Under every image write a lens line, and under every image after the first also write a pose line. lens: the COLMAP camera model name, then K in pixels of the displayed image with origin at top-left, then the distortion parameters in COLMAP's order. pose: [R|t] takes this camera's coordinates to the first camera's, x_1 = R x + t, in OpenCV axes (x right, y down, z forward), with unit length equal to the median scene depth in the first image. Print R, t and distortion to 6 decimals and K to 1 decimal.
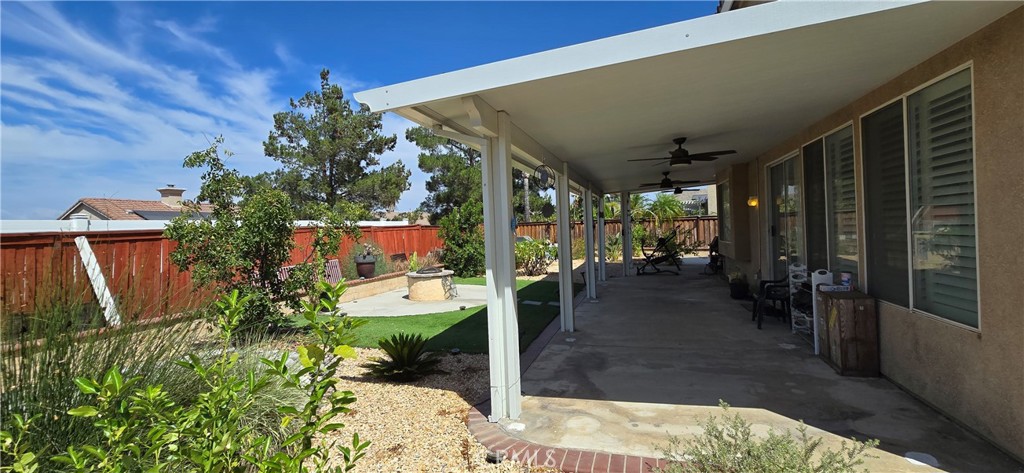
lens RADIAL K [[419.6, 0, 516.0], [0, 419.6, 228.4], [0, 0, 1]] dist [-0.004850, 0.000150]
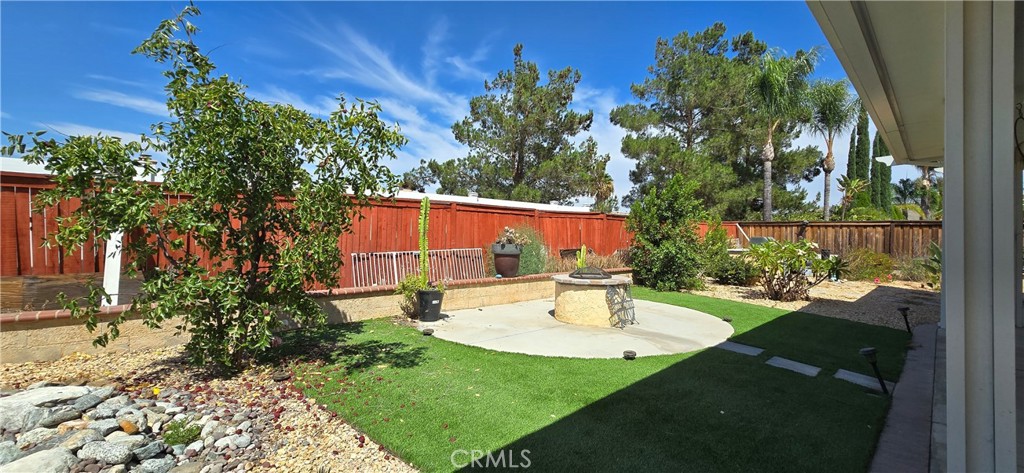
lens RADIAL K [[419.6, 0, 516.0], [0, 419.6, 228.4], [0, 0, 1]] dist [-0.004850, 0.000150]
pose [[0.875598, 0.042361, -0.481180, -0.010506], [-0.047277, 0.998880, 0.001906, 0.037013], [0.480722, 0.021080, 0.876620, 0.402525]]
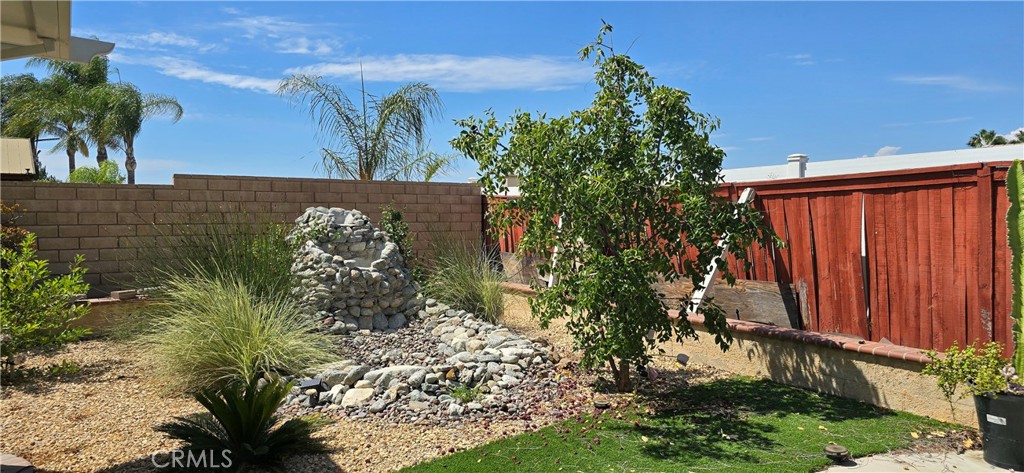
lens RADIAL K [[684.1, 0, 520.4], [0, 684.1, 220.5], [0, 0, 1]] dist [0.030015, -0.005757]
pose [[-0.657319, 0.046760, -0.752161, 0.075047], [0.029346, 0.998904, 0.036453, 0.012163], [0.753041, 0.001888, -0.657971, 0.884743]]
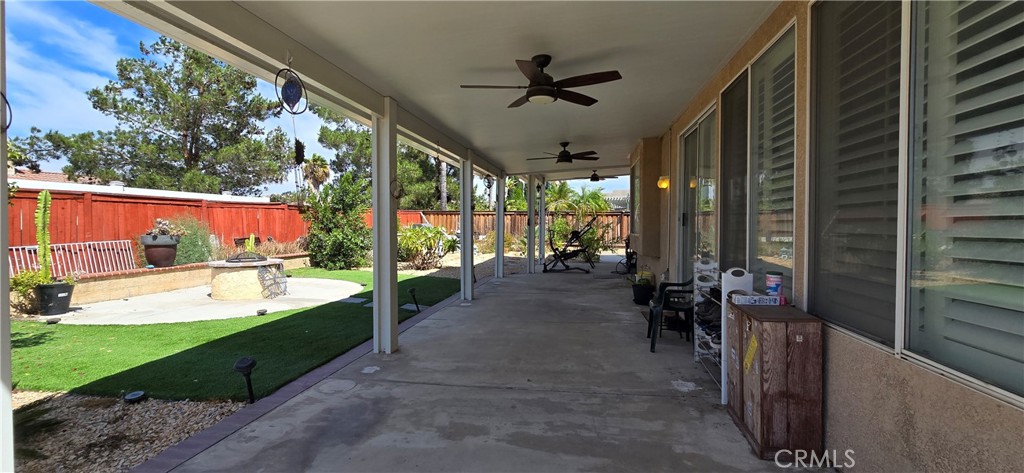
lens RADIAL K [[419.6, 0, 516.0], [0, 419.6, 228.4], [0, 0, 1]] dist [-0.004850, 0.000150]
pose [[0.990111, 0.038430, 0.134919, 0.154264], [-0.039876, 0.999172, 0.008036, 0.022750], [-0.134498, -0.013337, 0.990824, 0.207059]]
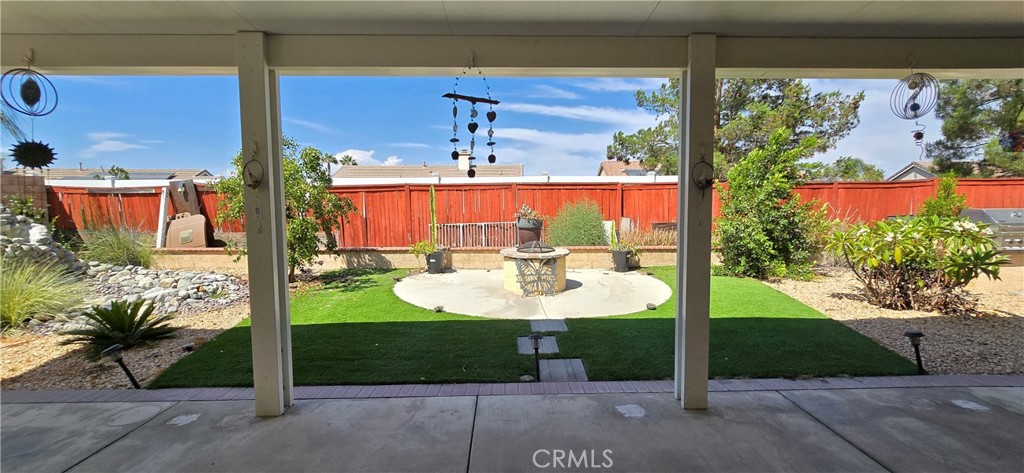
lens RADIAL K [[419.6, 0, 516.0], [0, 419.6, 228.4], [0, 0, 1]] dist [-0.004850, 0.000150]
pose [[0.315142, 0.102480, -0.943495, 0.412006], [-0.006701, 0.994368, 0.105767, -0.003431], [0.949021, -0.027009, 0.314054, 0.737220]]
